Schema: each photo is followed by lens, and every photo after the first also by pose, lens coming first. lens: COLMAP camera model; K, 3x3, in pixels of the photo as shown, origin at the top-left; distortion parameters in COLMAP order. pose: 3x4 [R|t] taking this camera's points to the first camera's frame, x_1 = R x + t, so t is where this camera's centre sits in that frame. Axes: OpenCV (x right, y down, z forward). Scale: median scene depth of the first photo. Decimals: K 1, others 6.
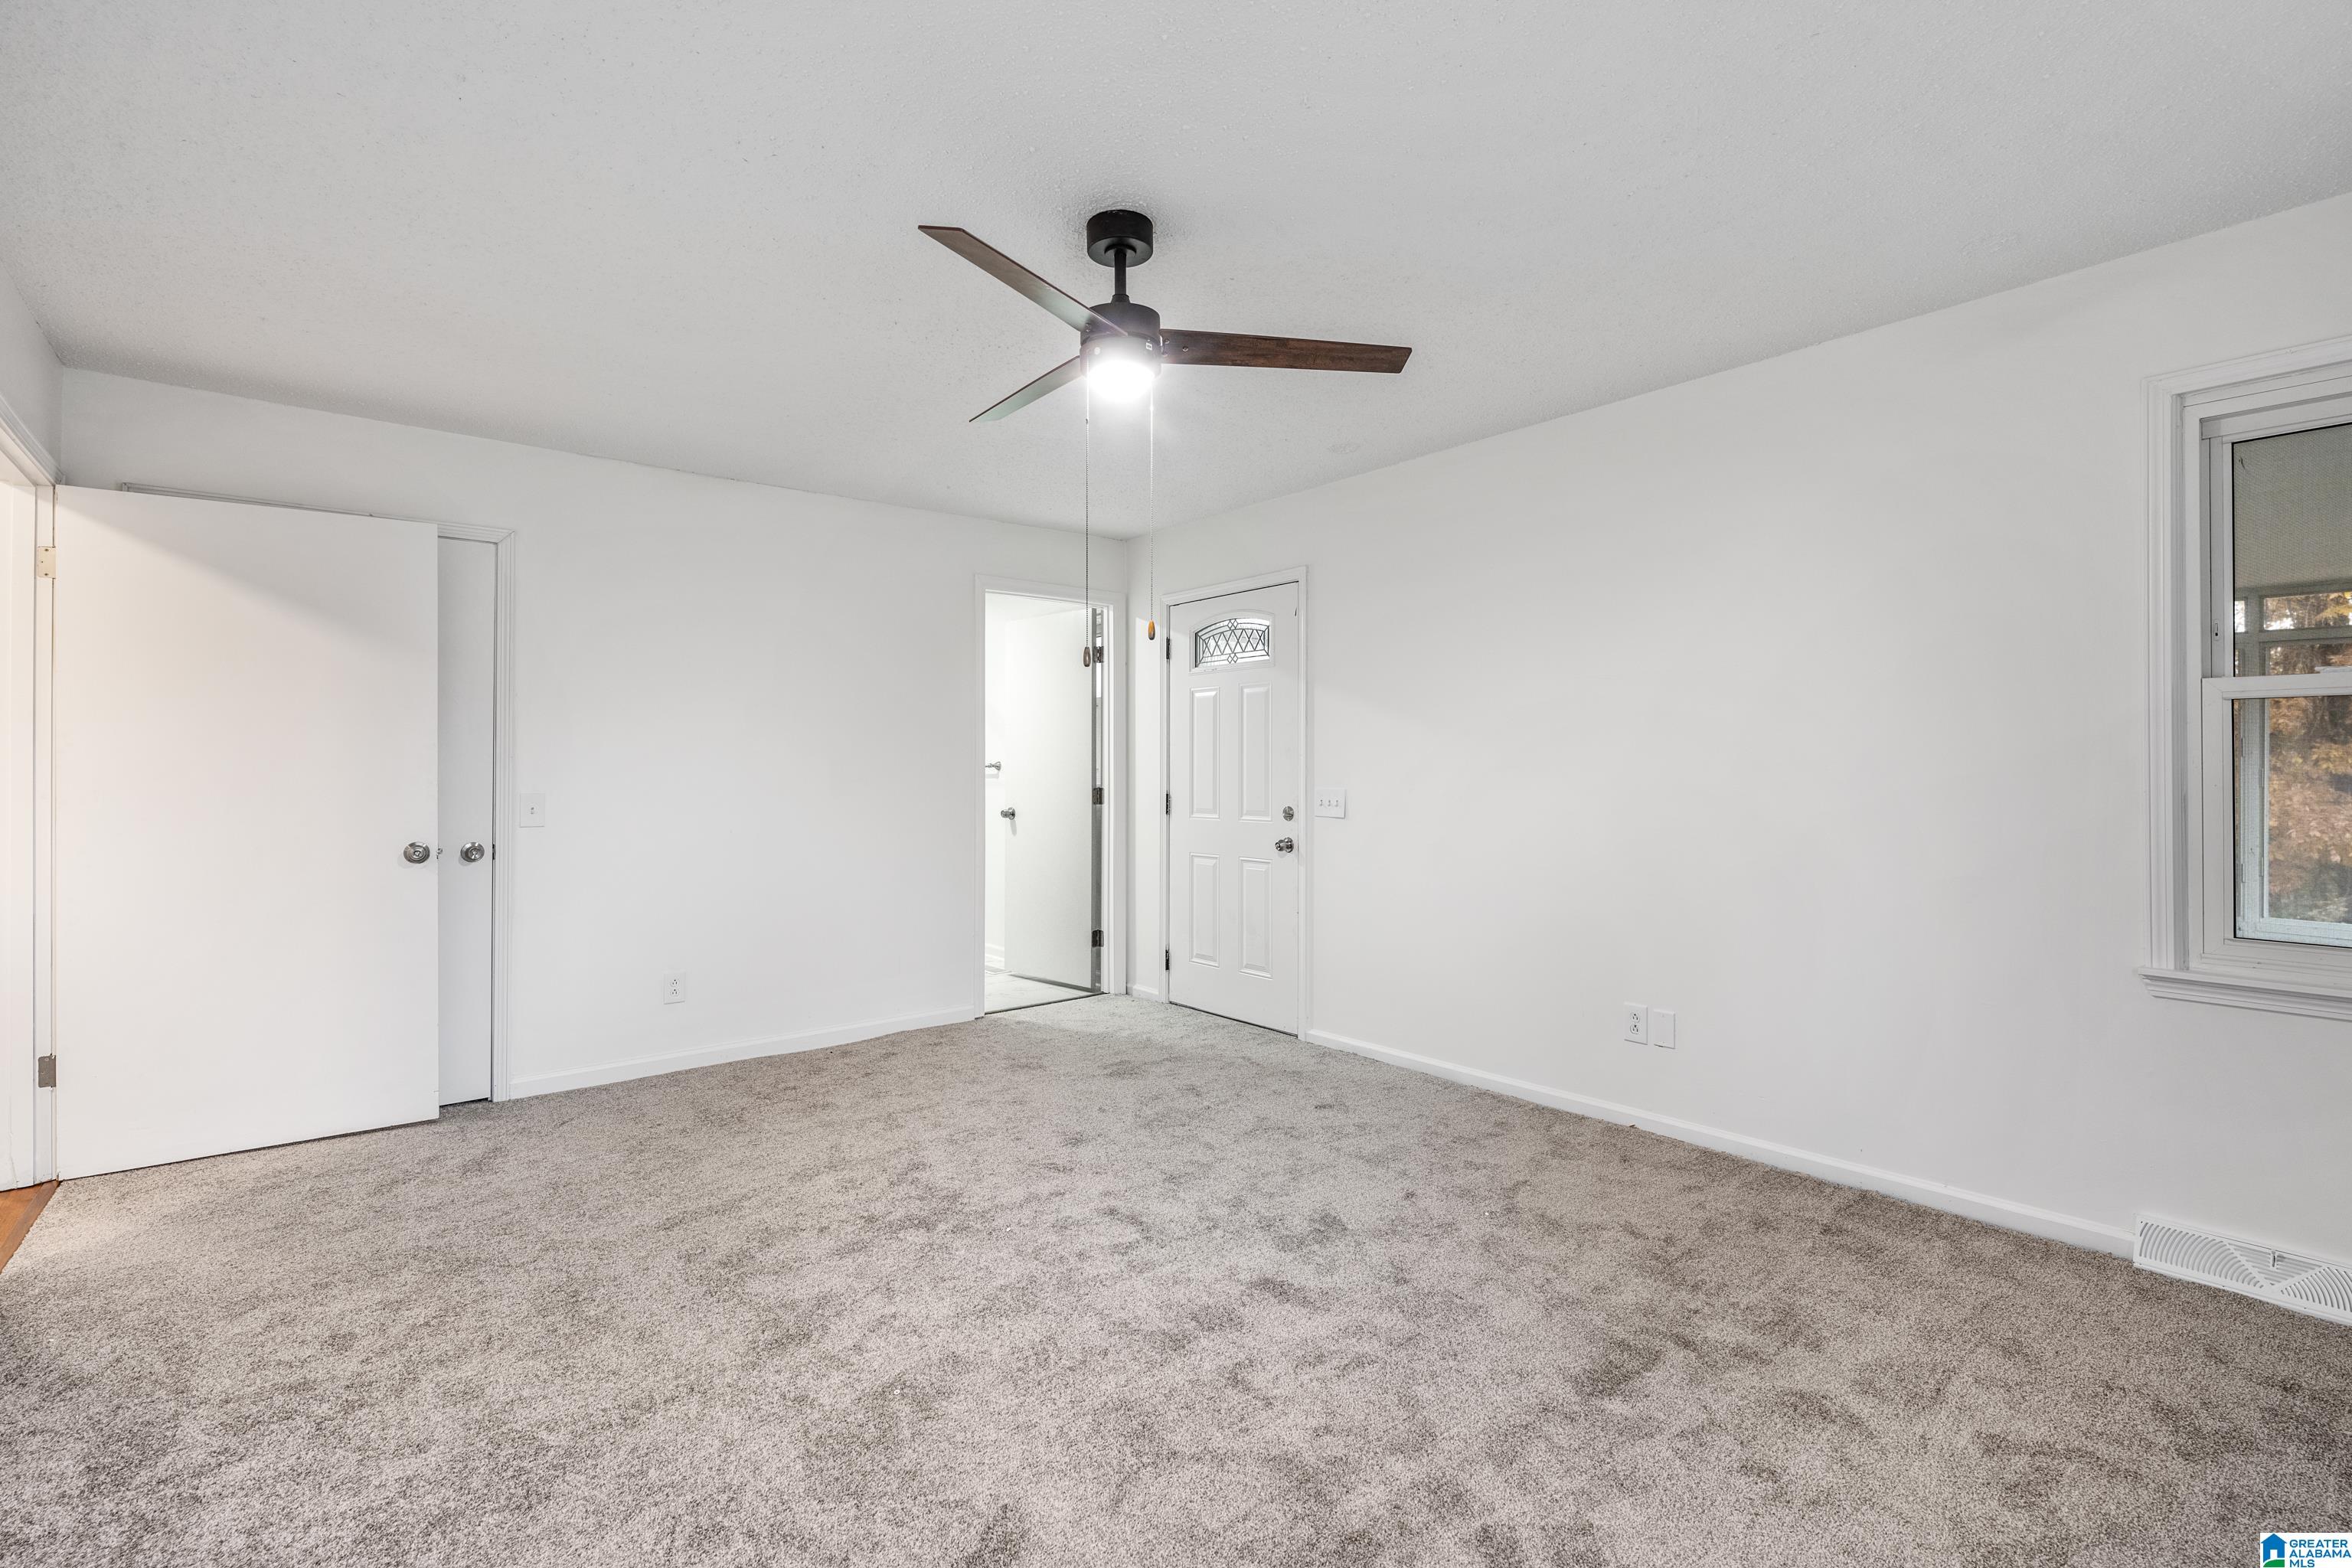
lens RADIAL K [[1086.9, 0, 1176.0], [0, 1086.9, 784.0], [0, 0, 1]] dist [-0.000453, 0.000007]
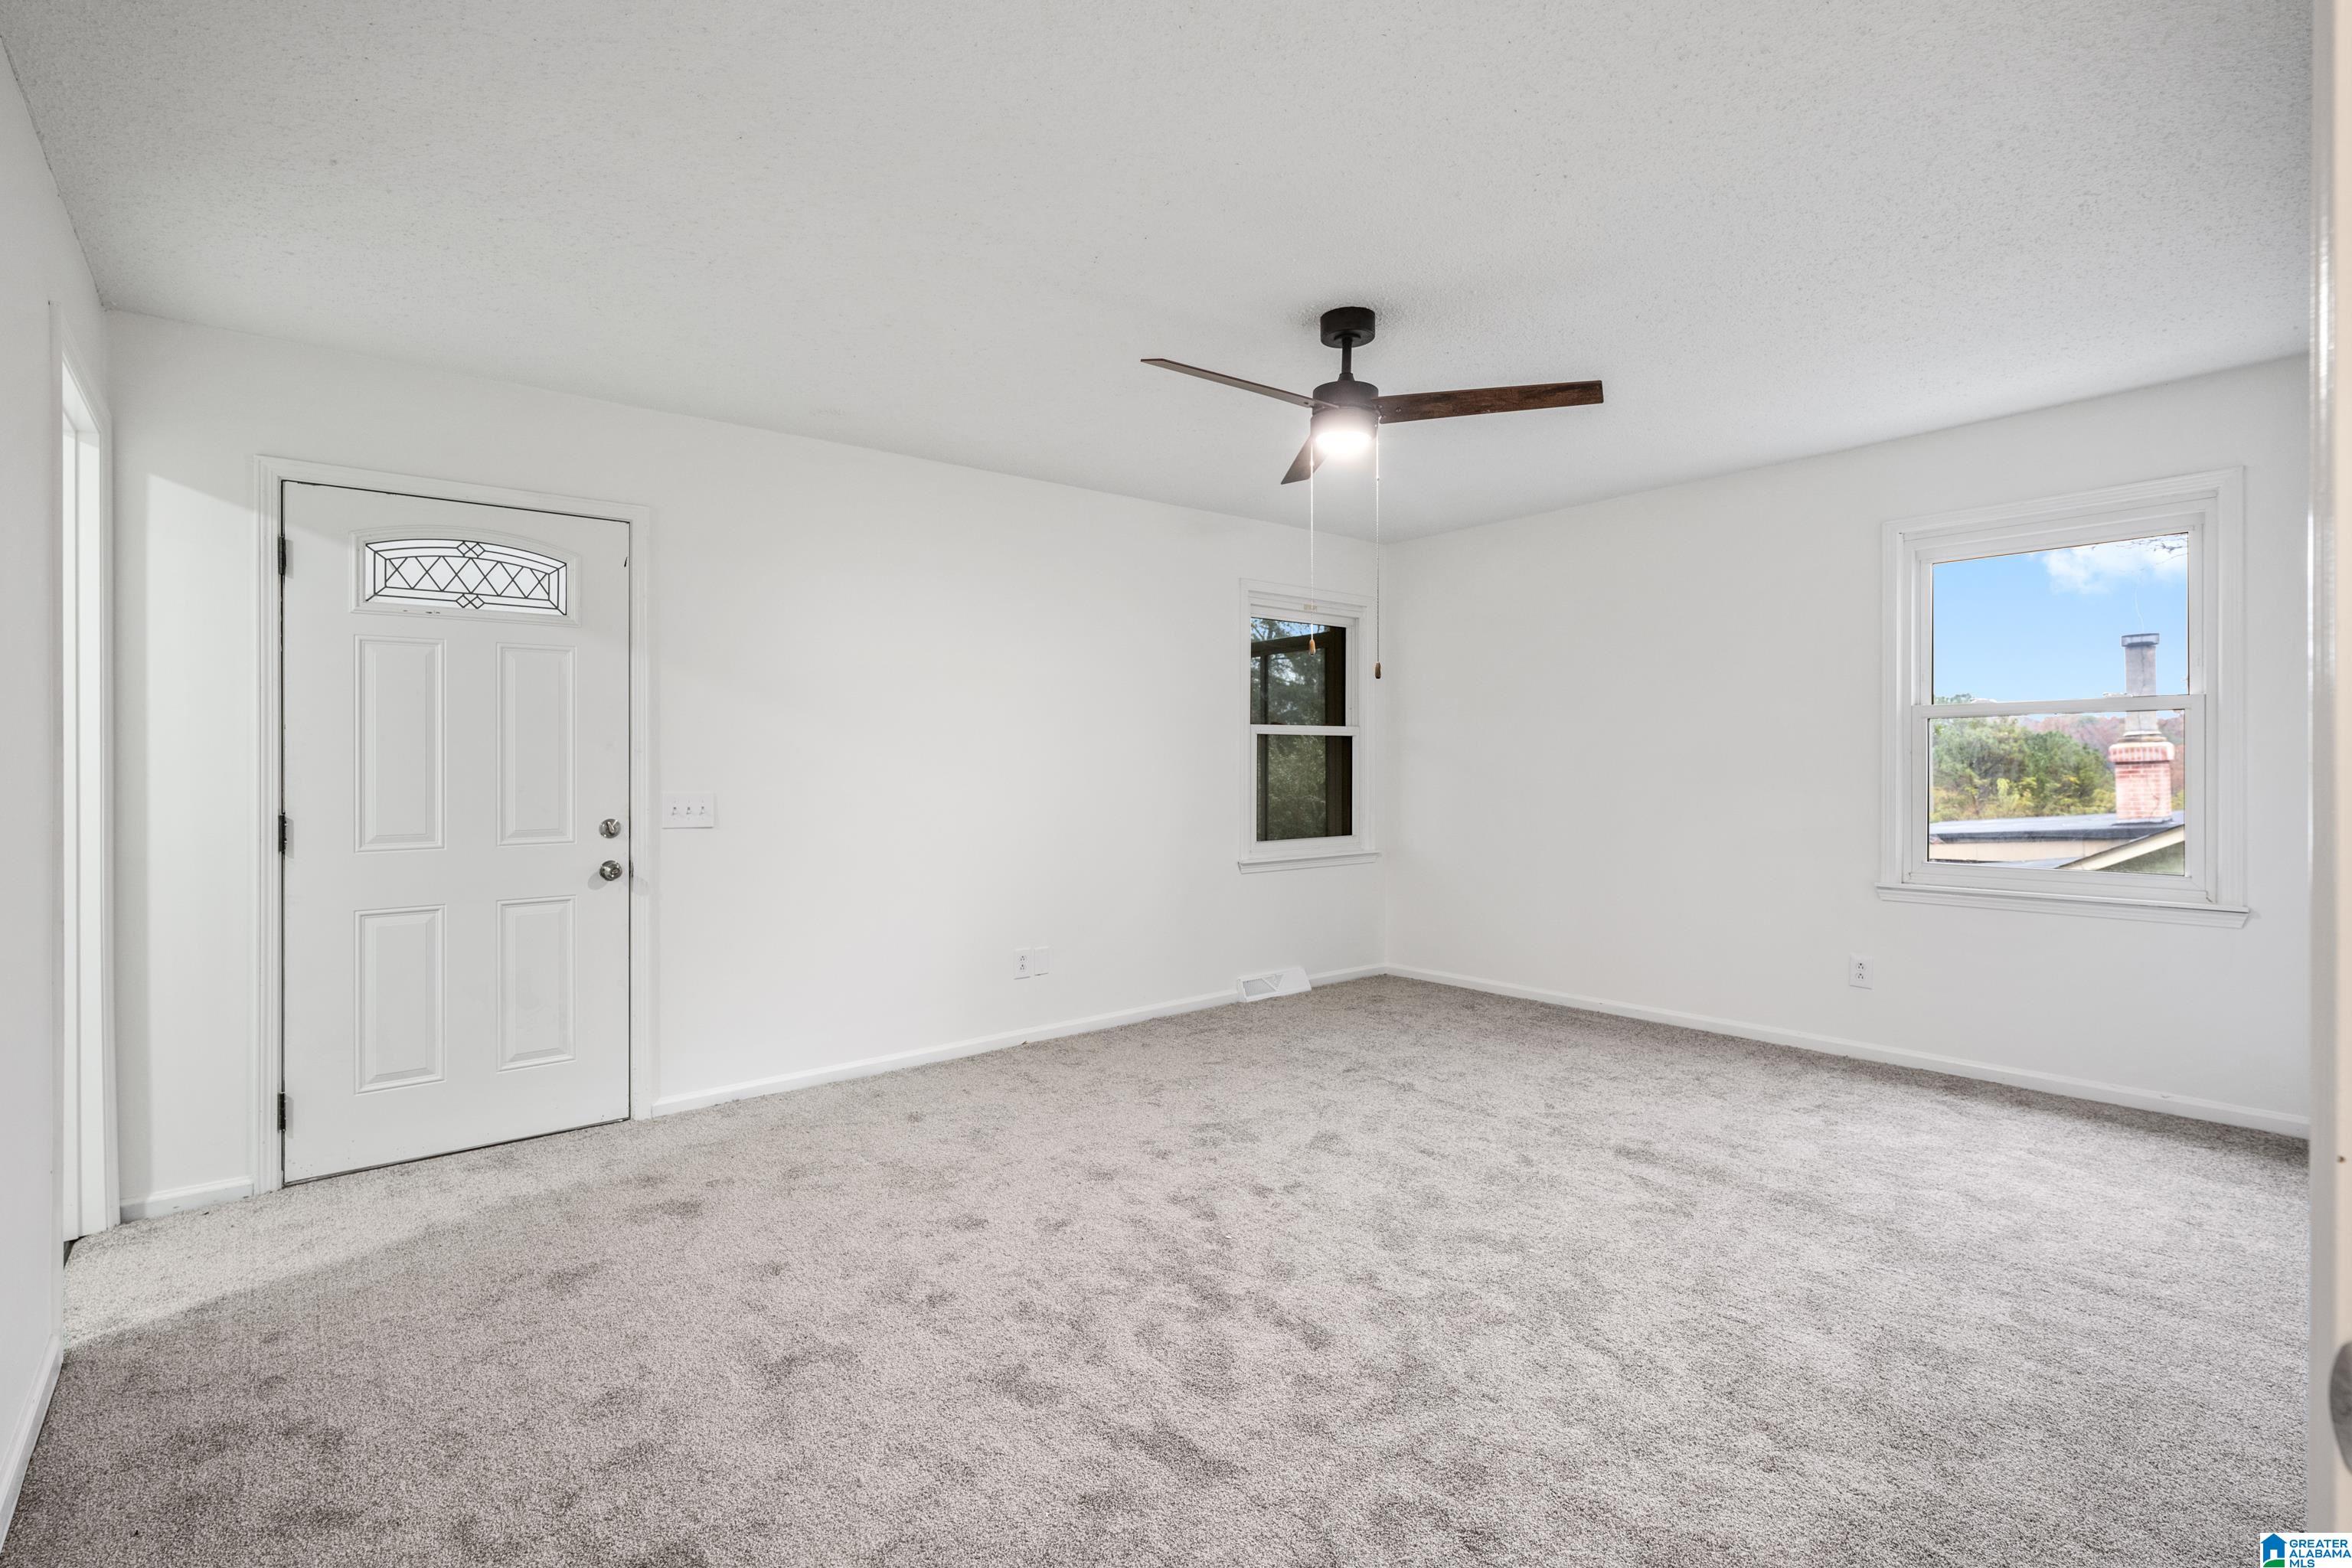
lens RADIAL K [[1127.0, 0, 1171.4], [0, 1127.0, 774.5], [0, 0, 1]] dist [-0.001397, -0.000156]
pose [[-0.012378, -0.006997, 0.999899, -0.953886], [0.022856, 0.999712, 0.007278, -0.010252], [-0.999662, 0.022944, -0.012215, 0.863643]]
